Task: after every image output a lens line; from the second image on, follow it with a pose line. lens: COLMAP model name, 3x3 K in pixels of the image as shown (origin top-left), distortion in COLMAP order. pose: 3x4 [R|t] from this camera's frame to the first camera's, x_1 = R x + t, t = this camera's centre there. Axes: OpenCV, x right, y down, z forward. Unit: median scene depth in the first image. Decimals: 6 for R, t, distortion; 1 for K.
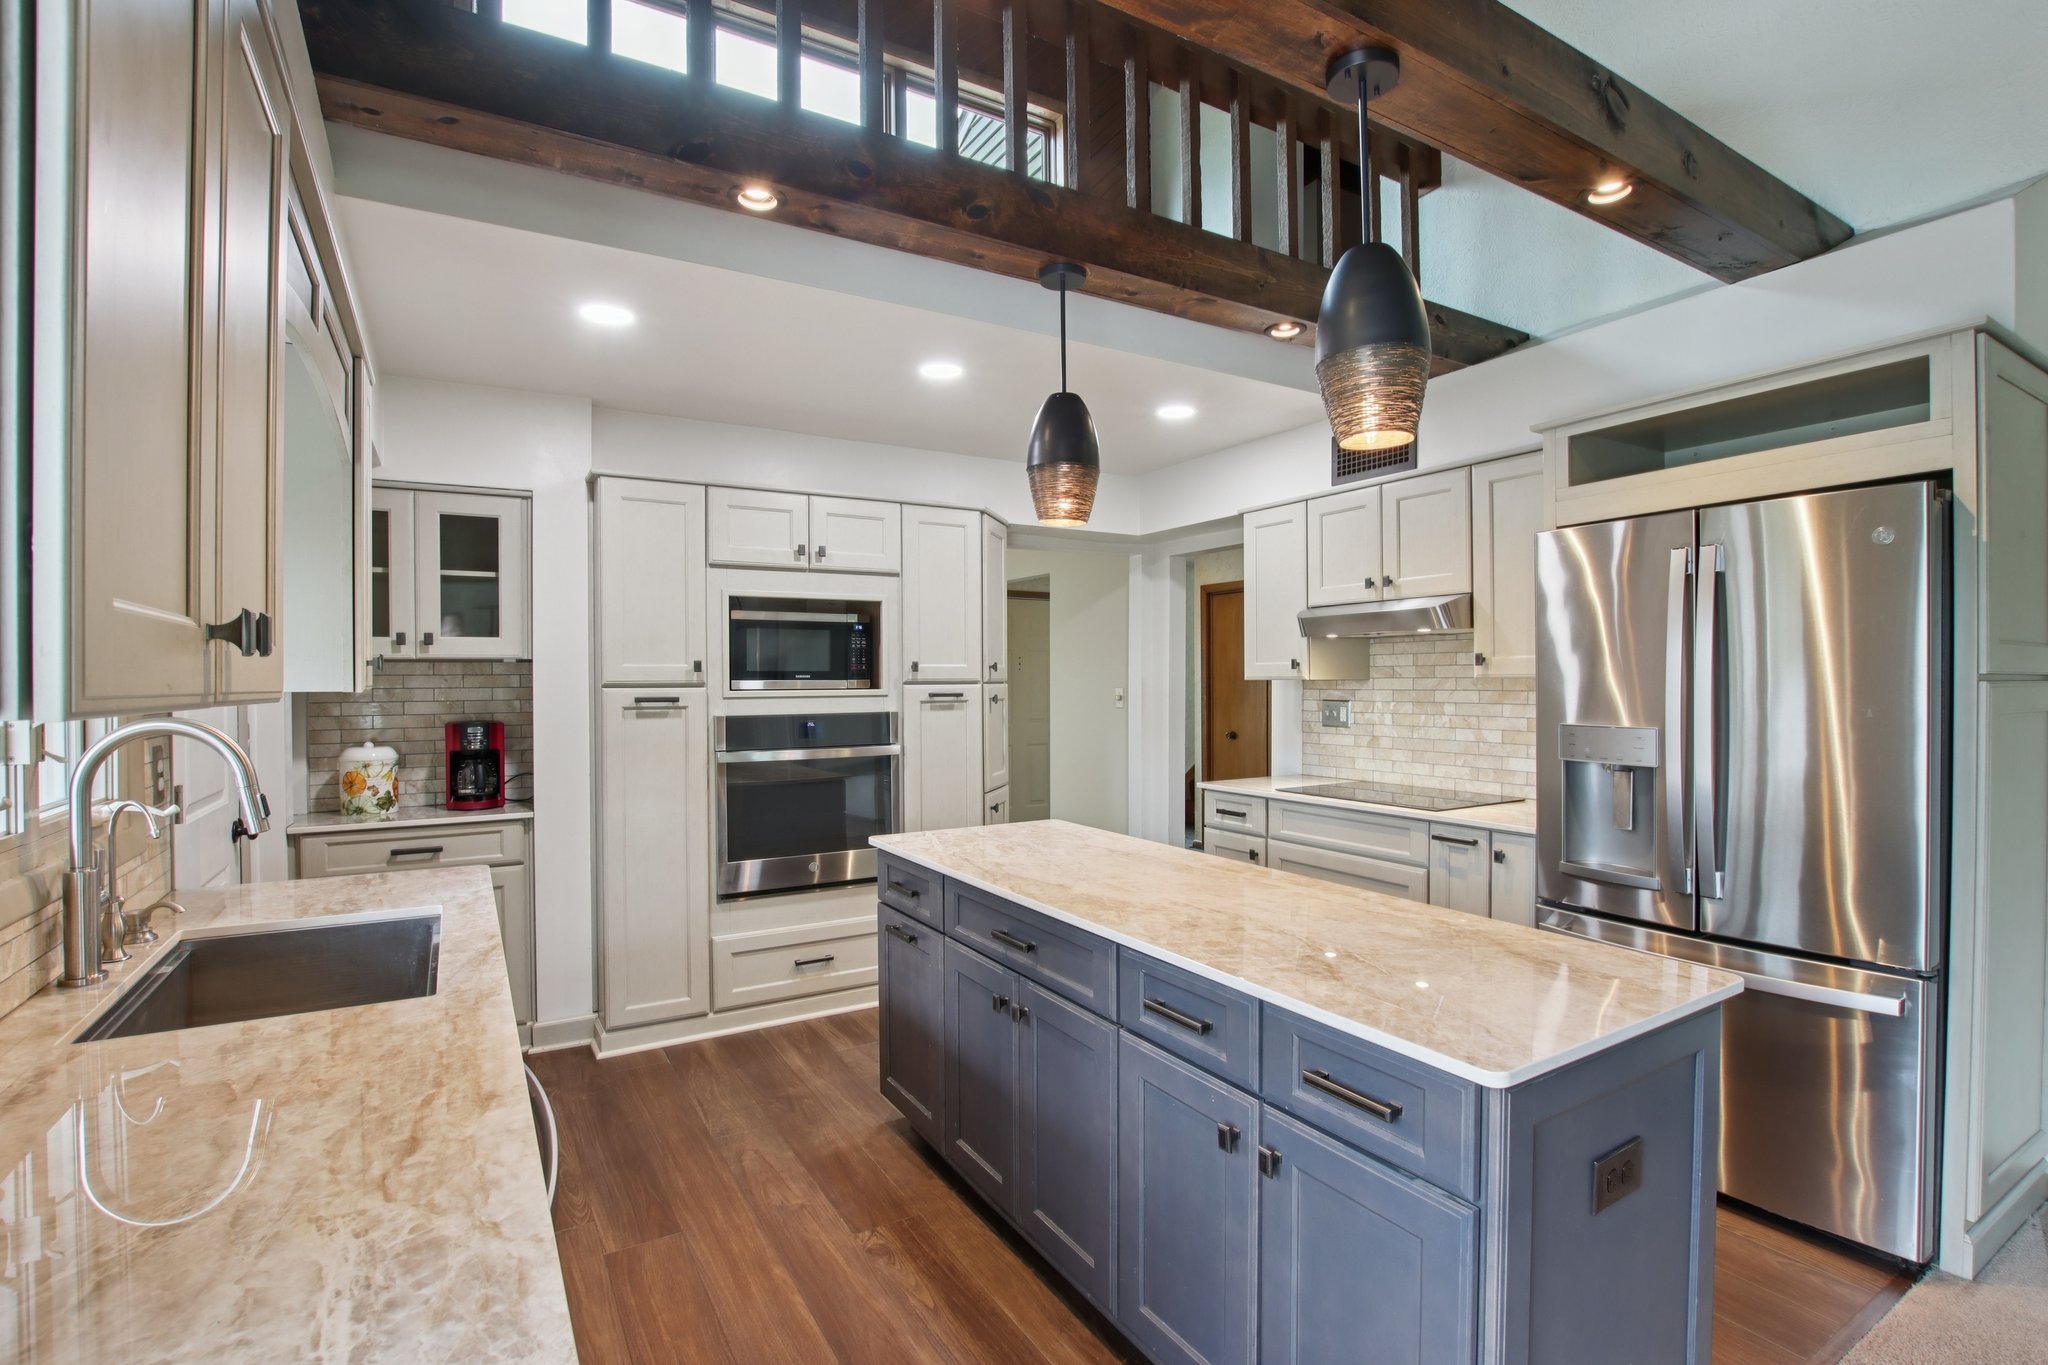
lens RADIAL K [[955.8, 0, 1023.1], [0, 955.8, 686.6], [0, 0, 1]] dist [-0.029733, 0.001575]
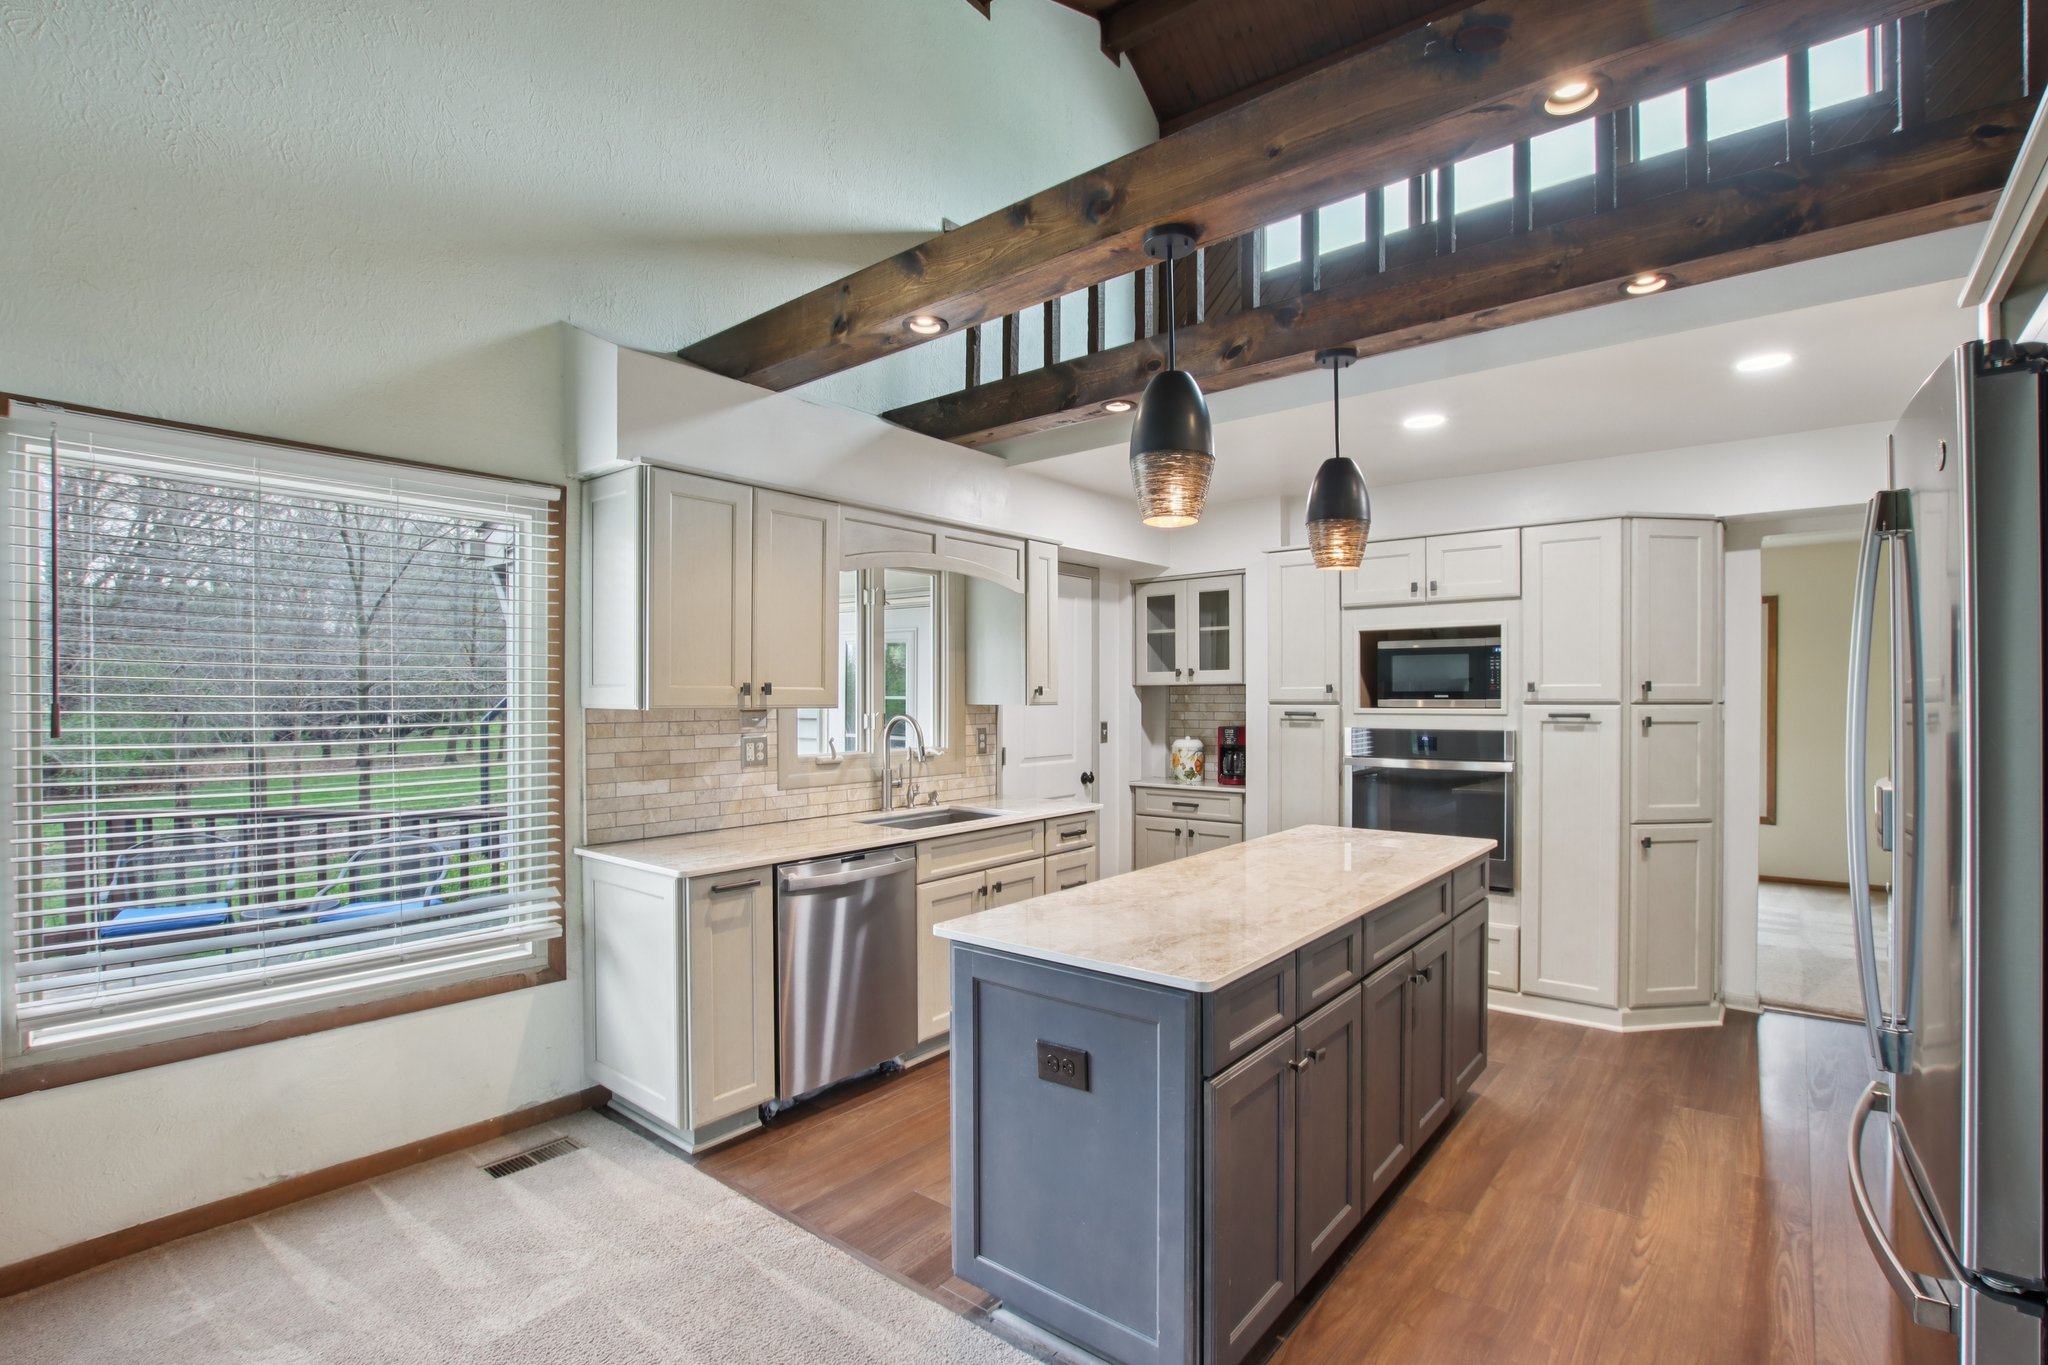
lens RADIAL K [[955.8, 0, 1017.7], [0, 955.8, 708.7], [0, 0, 1]] dist [-0.029733, 0.001575]
pose [[0.338671, 0.016816, -0.940754, 0.671621], [-0.005070, 0.999858, 0.016047, -0.011677], [0.940891, -0.000665, 0.338709, 0.156399]]
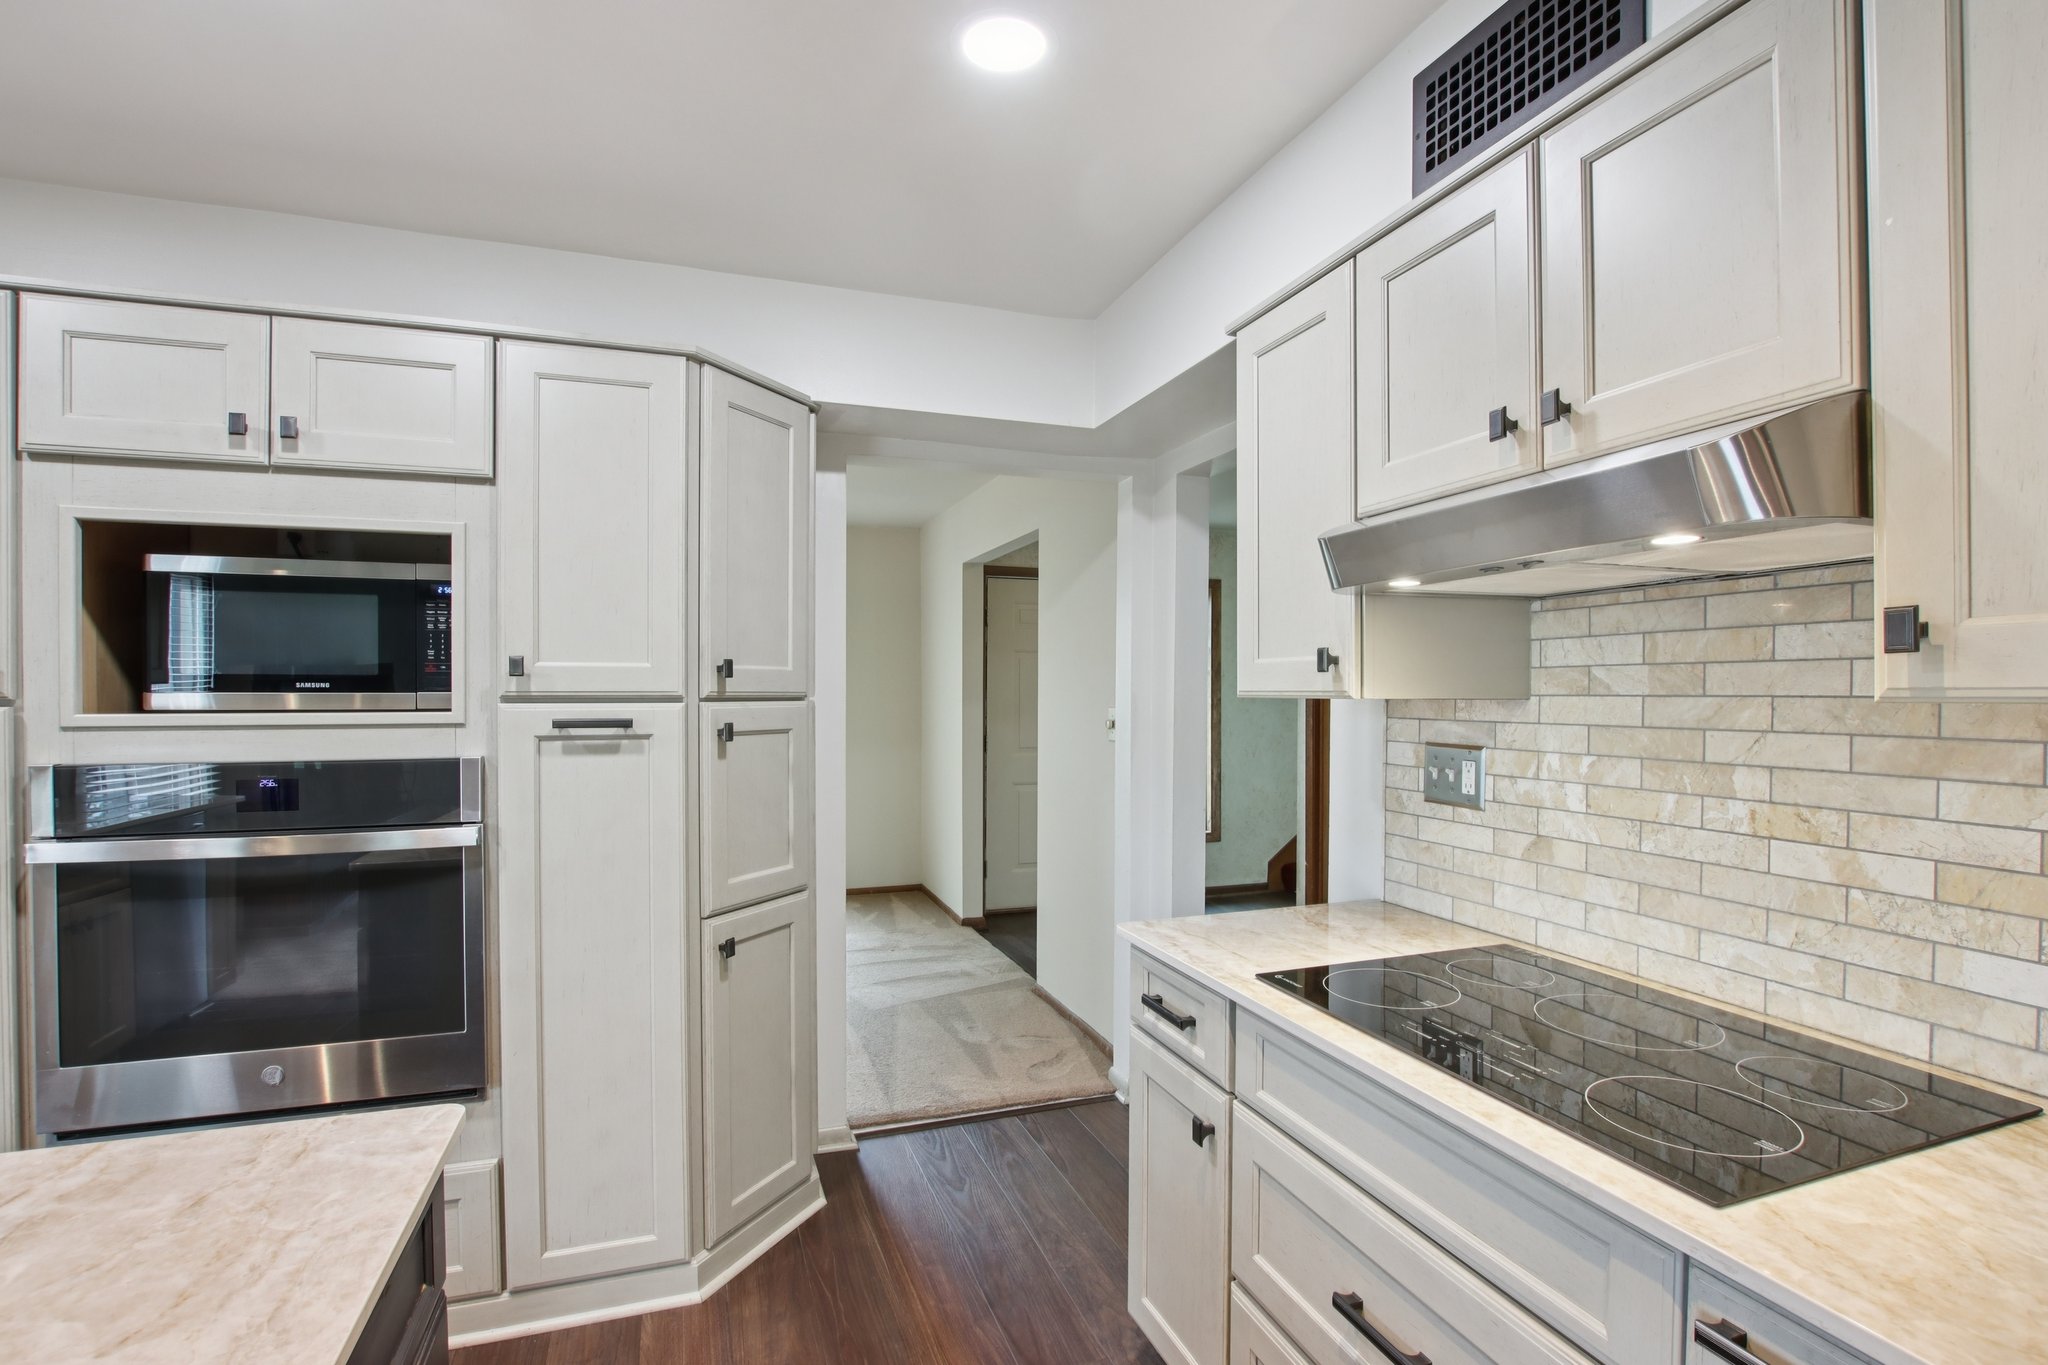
lens RADIAL K [[955.8, 0, 1038.7], [0, 955.8, 700.3], [0, 0, 1]] dist [-0.029733, 0.001575]
pose [[0.981500, 0.007036, -0.191332, 0.251936], [-0.006651, 0.999974, 0.002652, -0.006749], [0.191346, -0.001330, 0.981522, 0.598480]]
